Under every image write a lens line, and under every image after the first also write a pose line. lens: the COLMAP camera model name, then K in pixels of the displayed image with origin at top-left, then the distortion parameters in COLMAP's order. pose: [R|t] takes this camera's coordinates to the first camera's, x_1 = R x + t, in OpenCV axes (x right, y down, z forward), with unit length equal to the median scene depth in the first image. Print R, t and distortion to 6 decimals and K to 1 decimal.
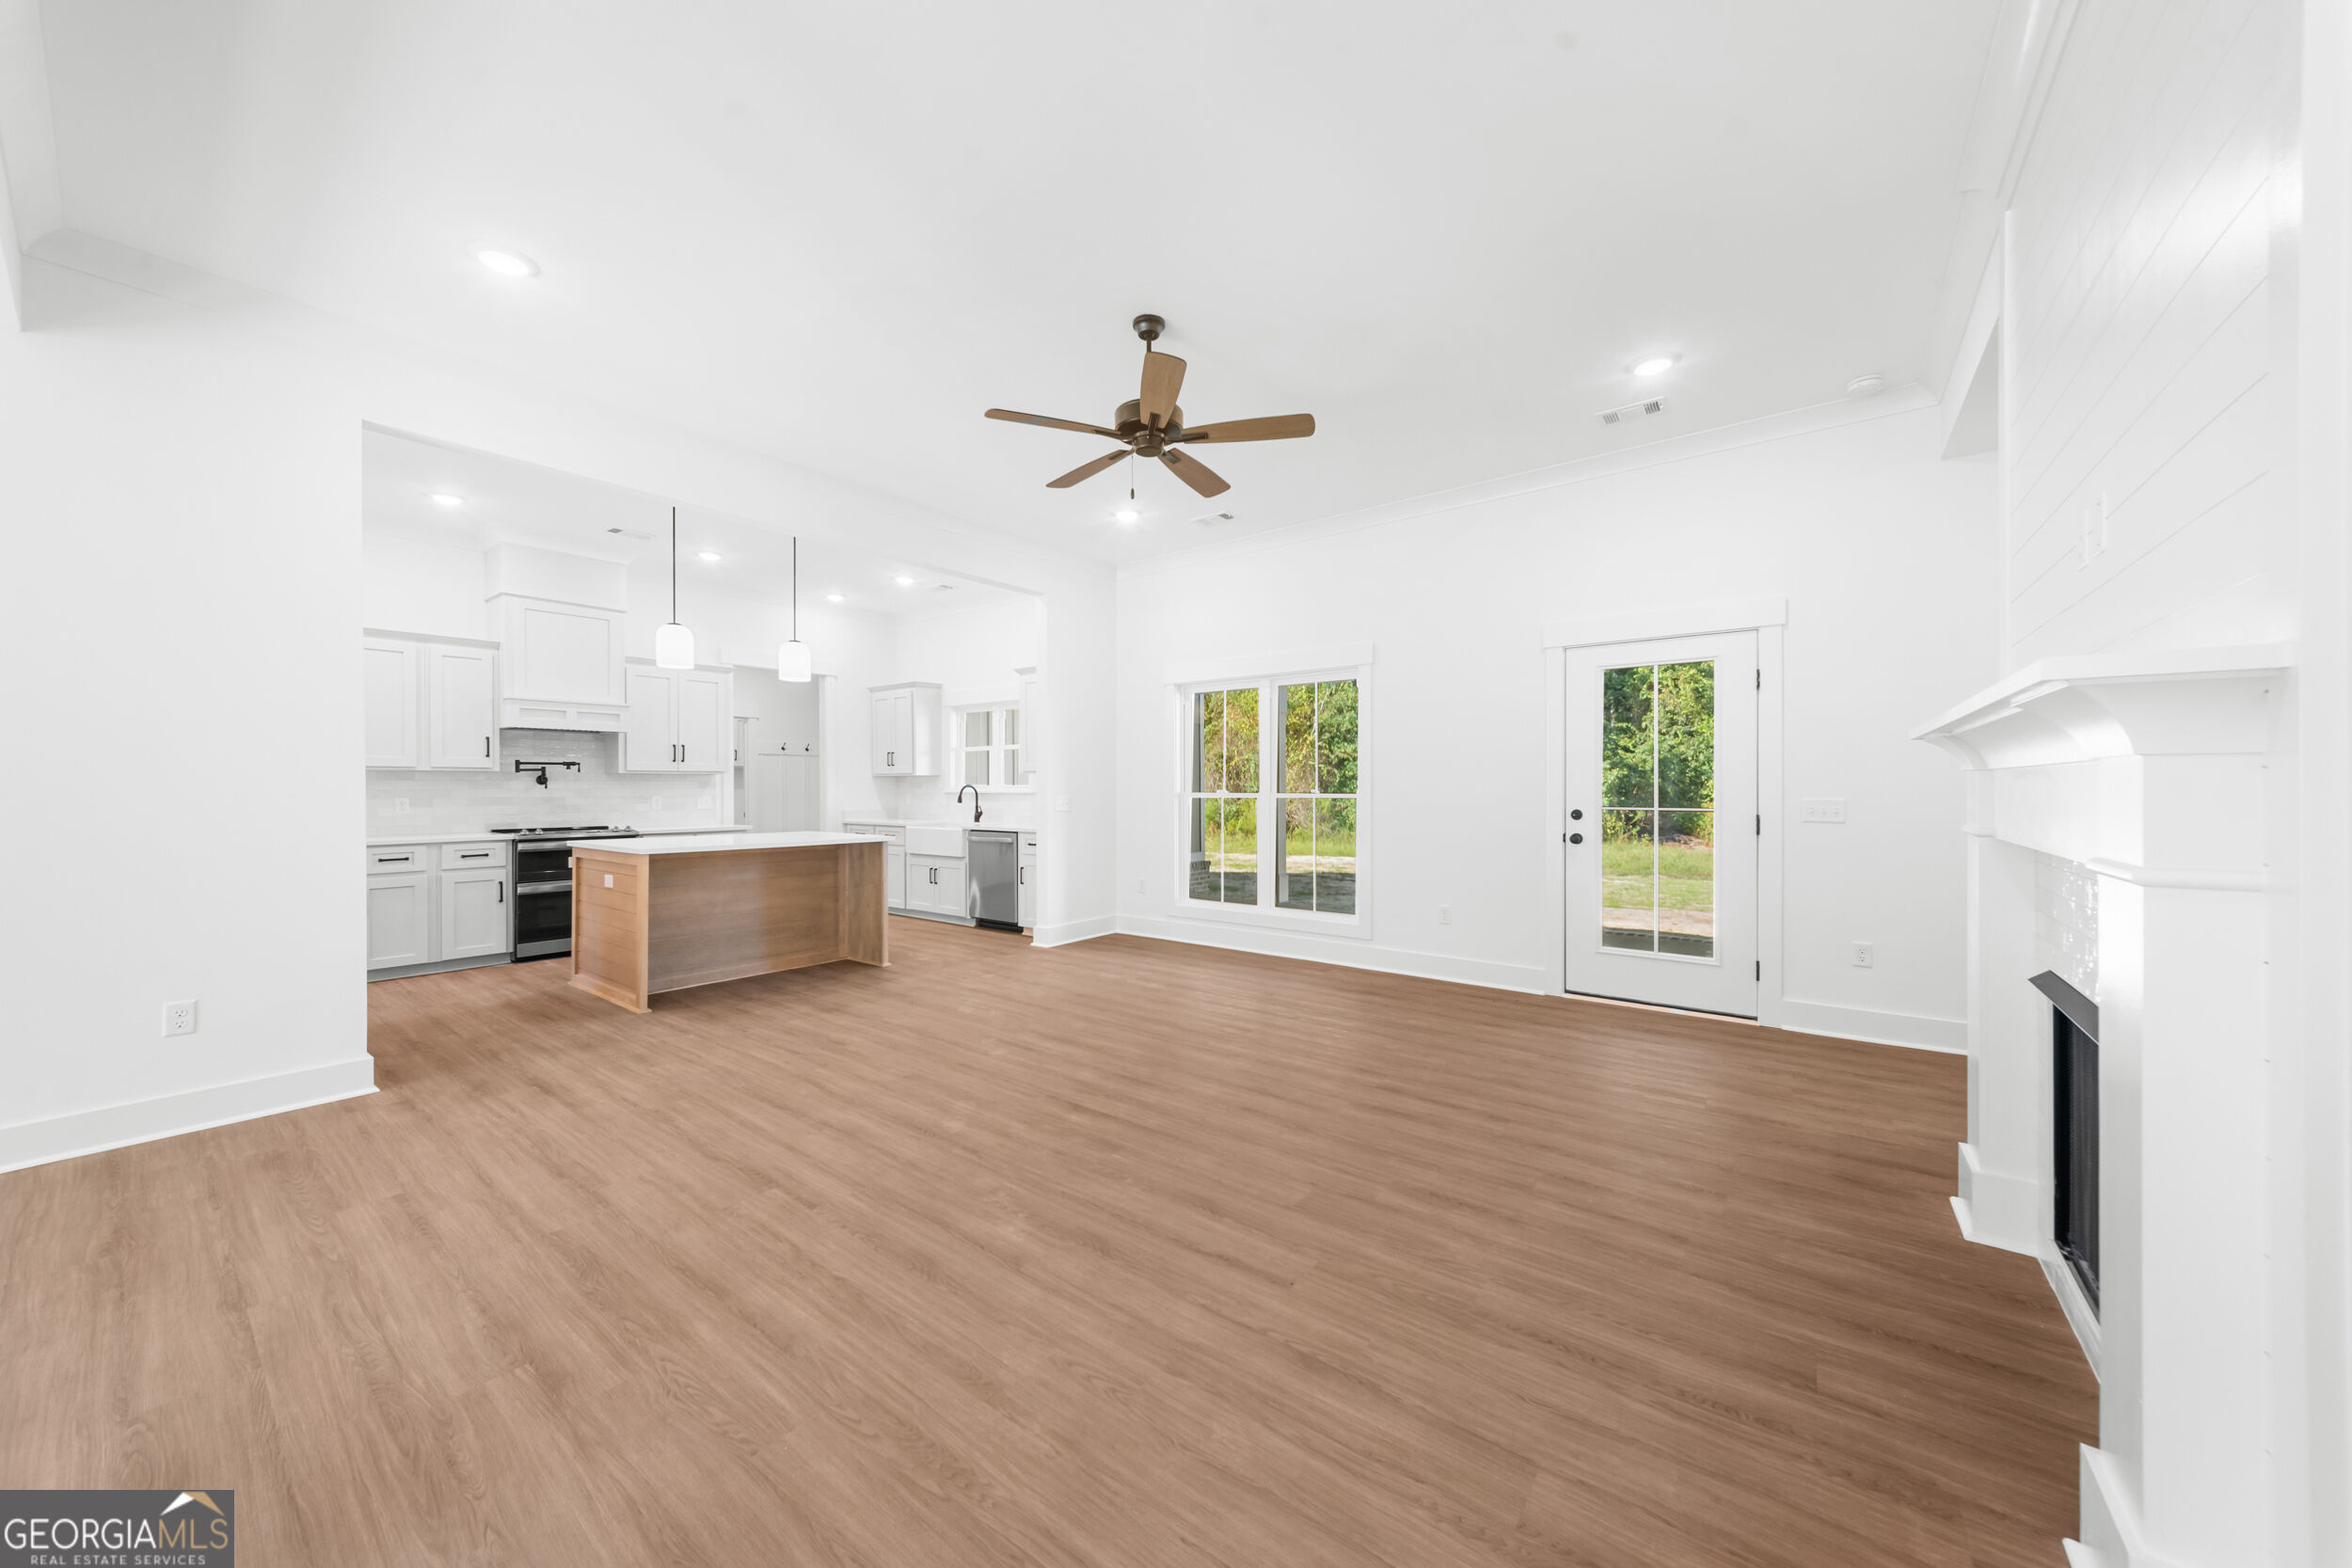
lens RADIAL K [[820.9, 0, 1175.1], [0, 820.9, 785.4], [0, 0, 1]] dist [-0.001642, -0.000090]
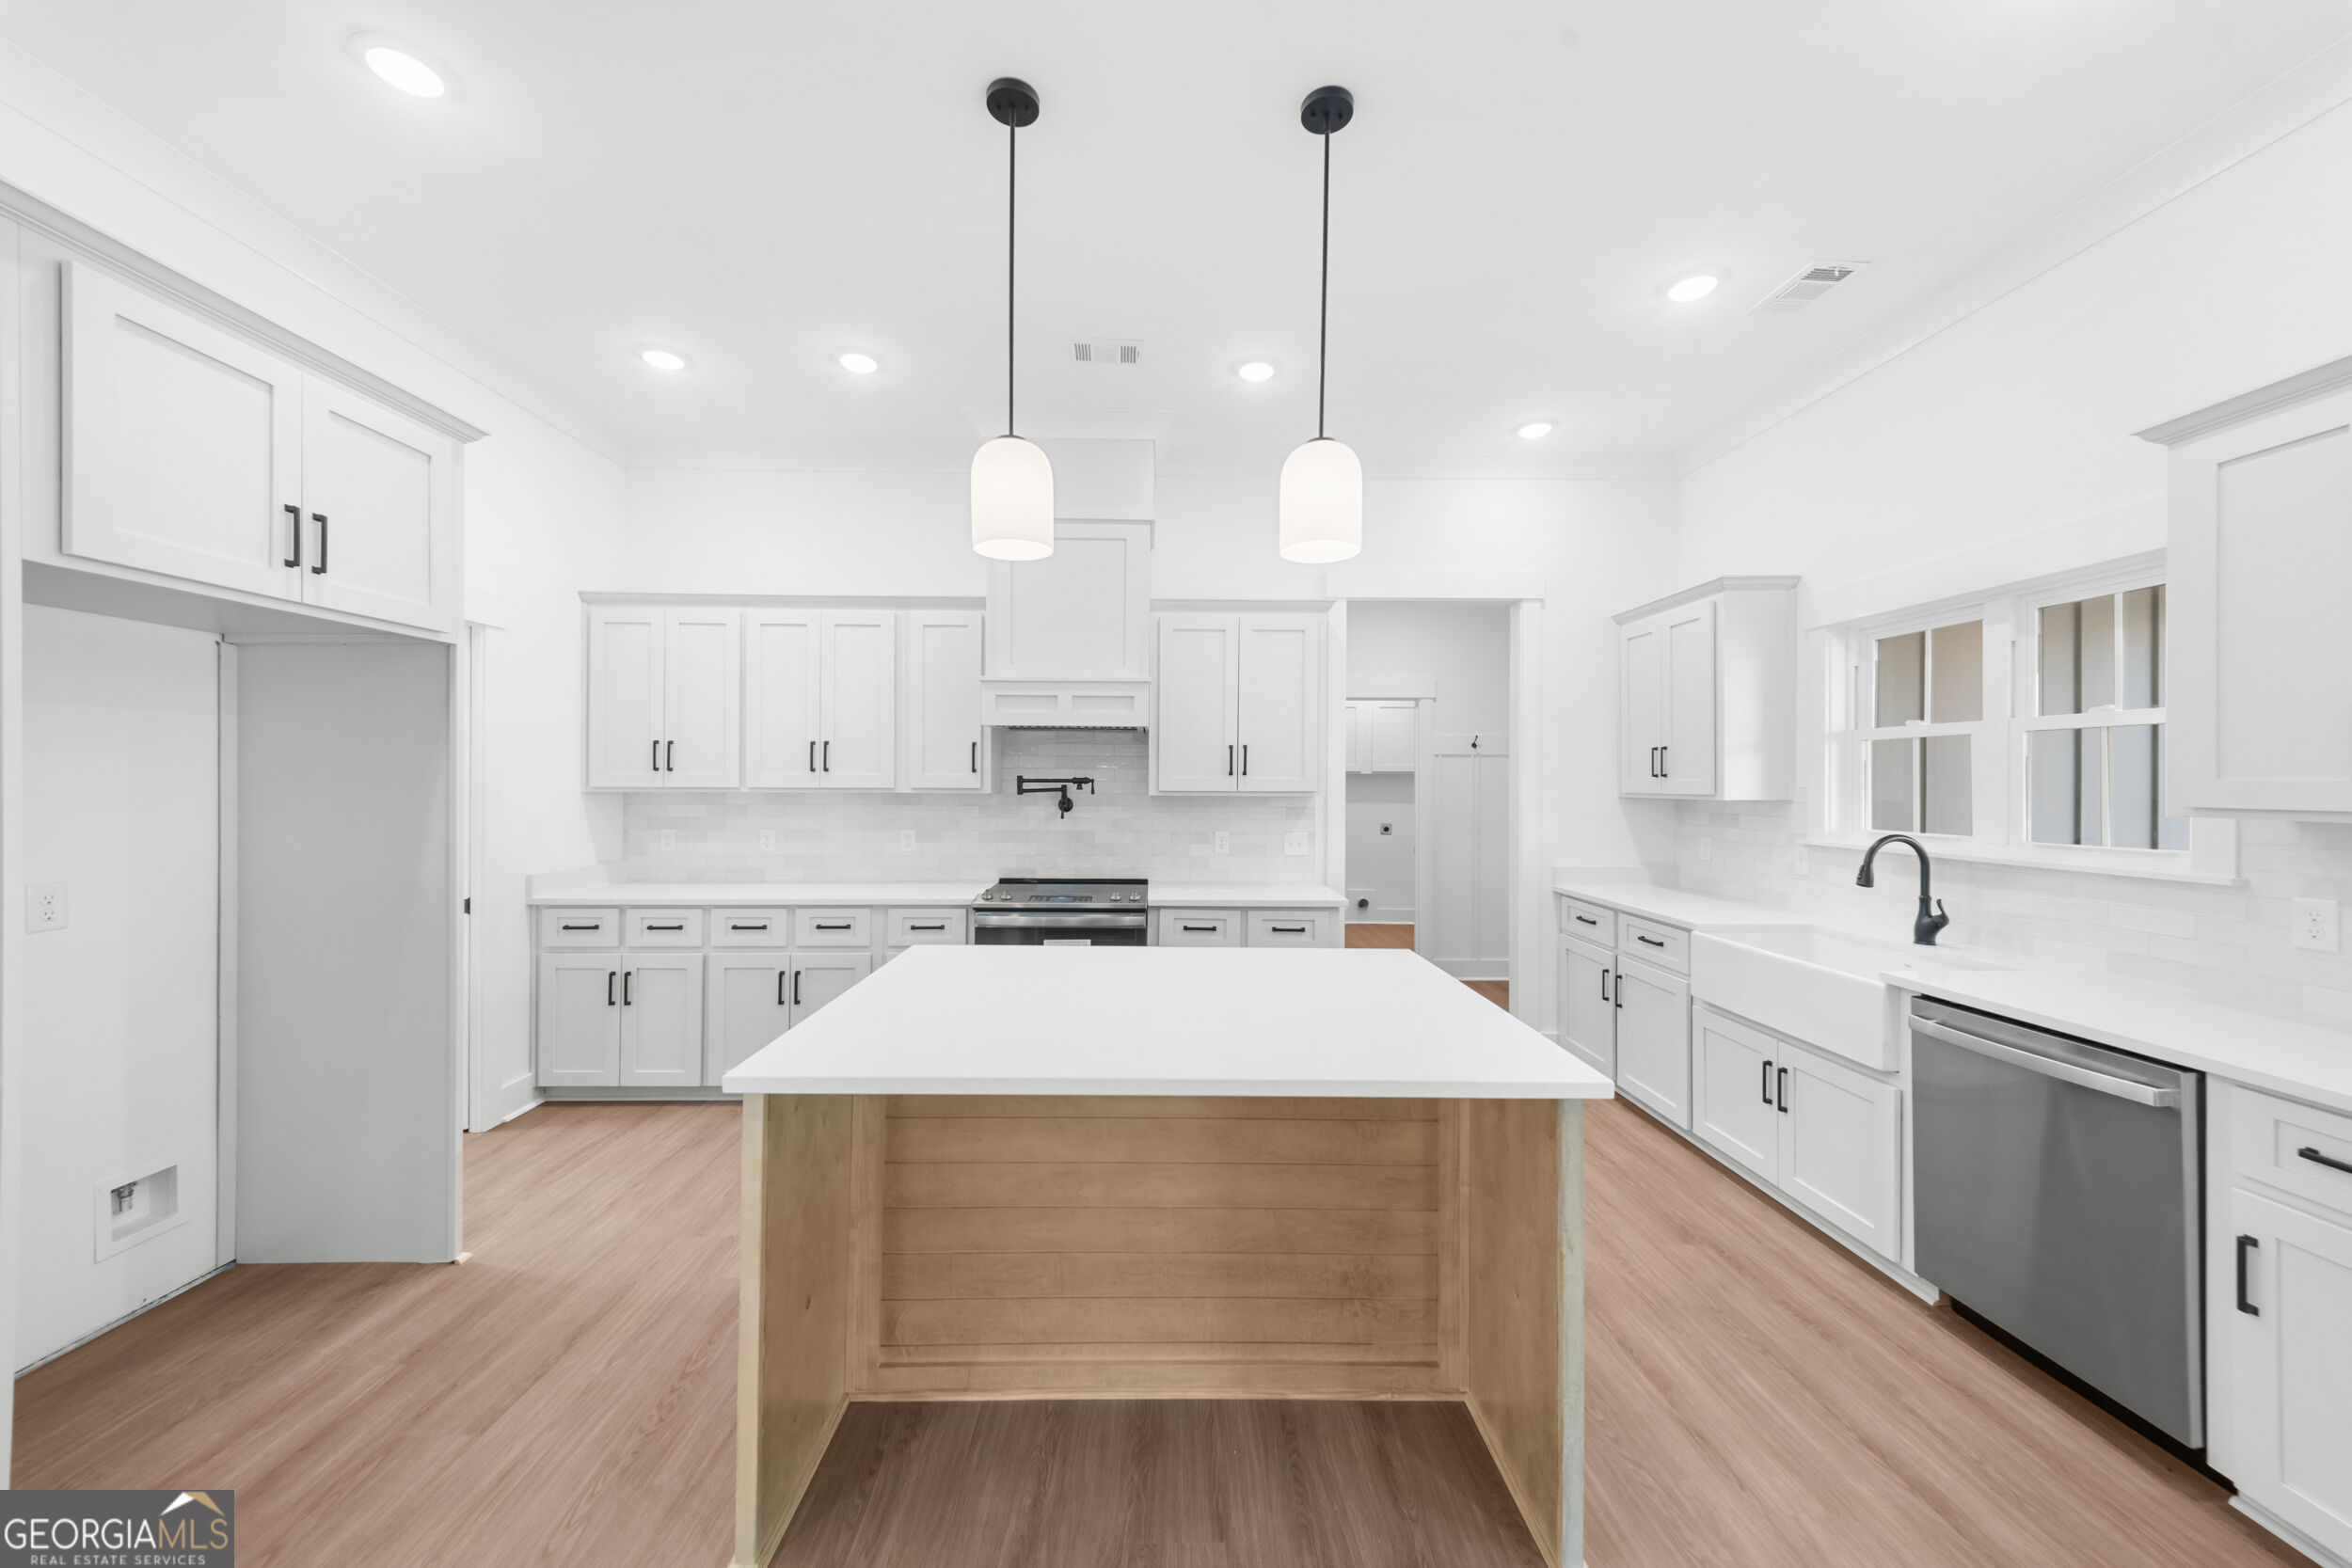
lens RADIAL K [[820.9, 0, 1173.4], [0, 820.9, 775.9], [0, 0, 1]] dist [-0.001642, -0.000090]
pose [[0.616375, 0.001378, -0.787452, -0.203115], [-0.005018, 0.999985, -0.002178, -0.028866], [0.787437, 0.005294, 0.616373, 0.665186]]
